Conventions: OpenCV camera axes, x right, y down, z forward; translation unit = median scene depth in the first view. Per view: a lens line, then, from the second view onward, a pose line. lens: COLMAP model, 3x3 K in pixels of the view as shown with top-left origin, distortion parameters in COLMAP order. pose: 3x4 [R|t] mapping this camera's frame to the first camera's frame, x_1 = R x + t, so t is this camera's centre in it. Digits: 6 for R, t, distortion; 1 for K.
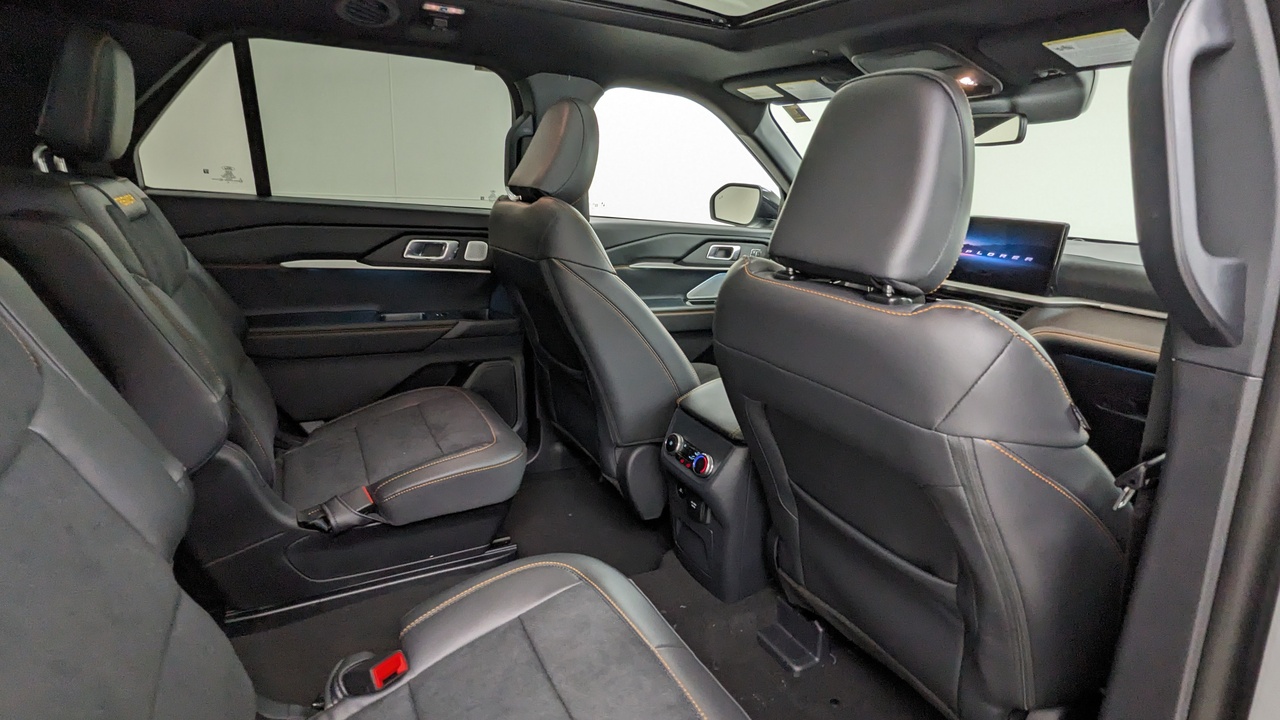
lens RADIAL K [[619.5, 0, 639.3], [0, 619.5, 363.8], [0, 0, 1]] dist [-0.001790, 0.002530]
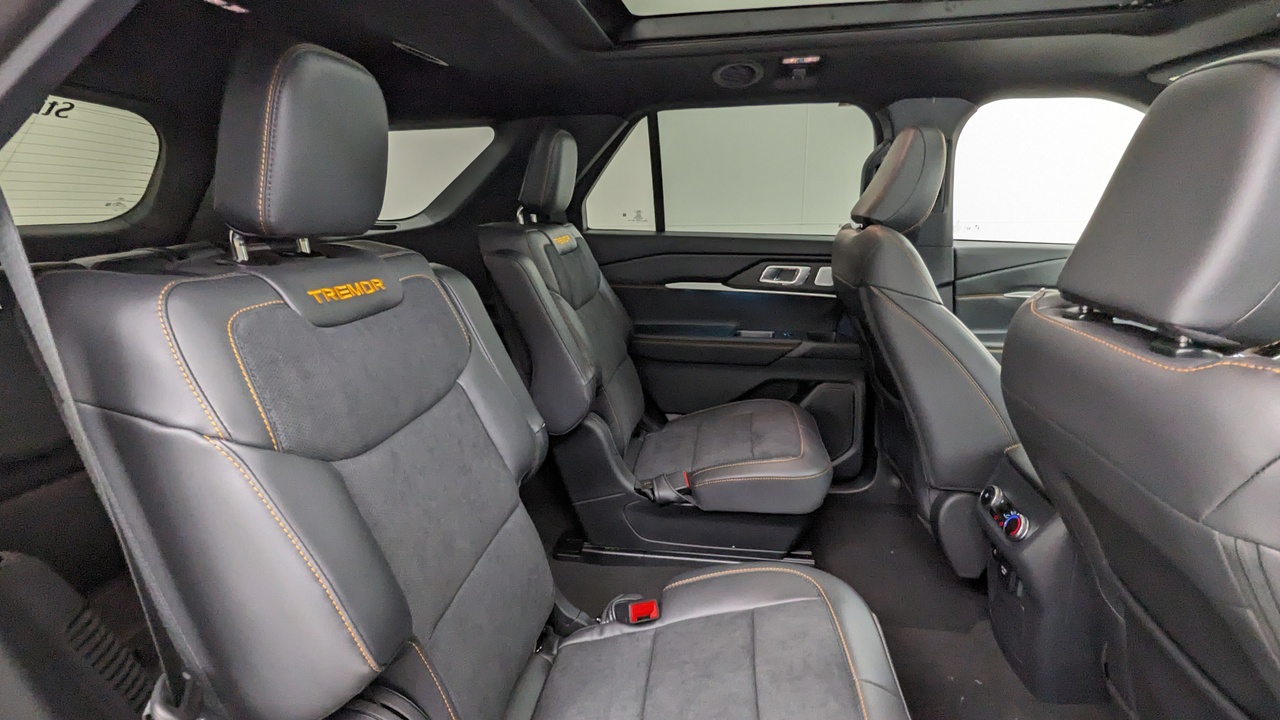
lens RADIAL K [[619.5, 0, 640.7], [0, 619.5, 364.6], [0, 0, 1]] dist [-0.001790, 0.002530]
pose [[0.792442, 0.098675, -0.601912, 0.178315], [-0.118632, 0.992916, 0.006590, -0.004776], [0.598299, 0.066184, 0.798535, -0.020820]]
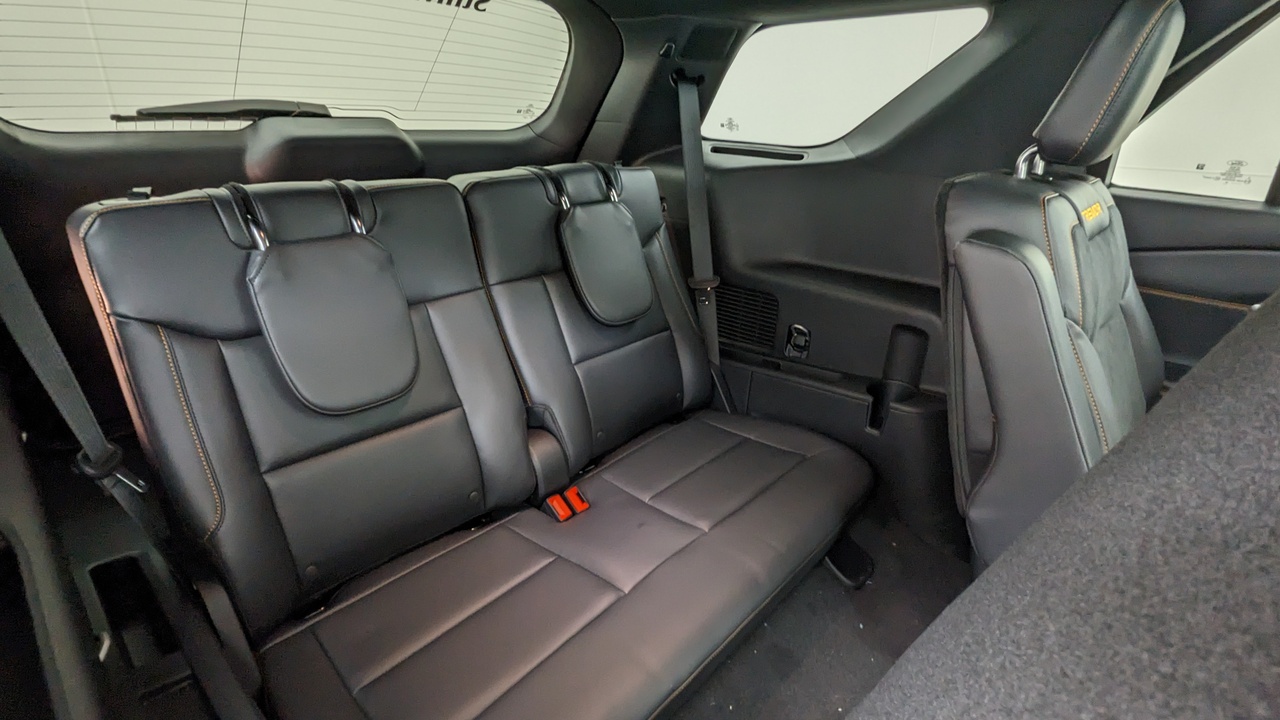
lens RADIAL K [[619.5, 0, 639.4], [0, 619.5, 362.7], [0, 0, 1]] dist [-0.001790, 0.002530]
pose [[0.320319, 0.321110, -0.891226, -0.197391], [-0.275312, 0.931745, 0.236757, -0.091907], [0.906421, 0.169528, 0.386861, 0.157631]]
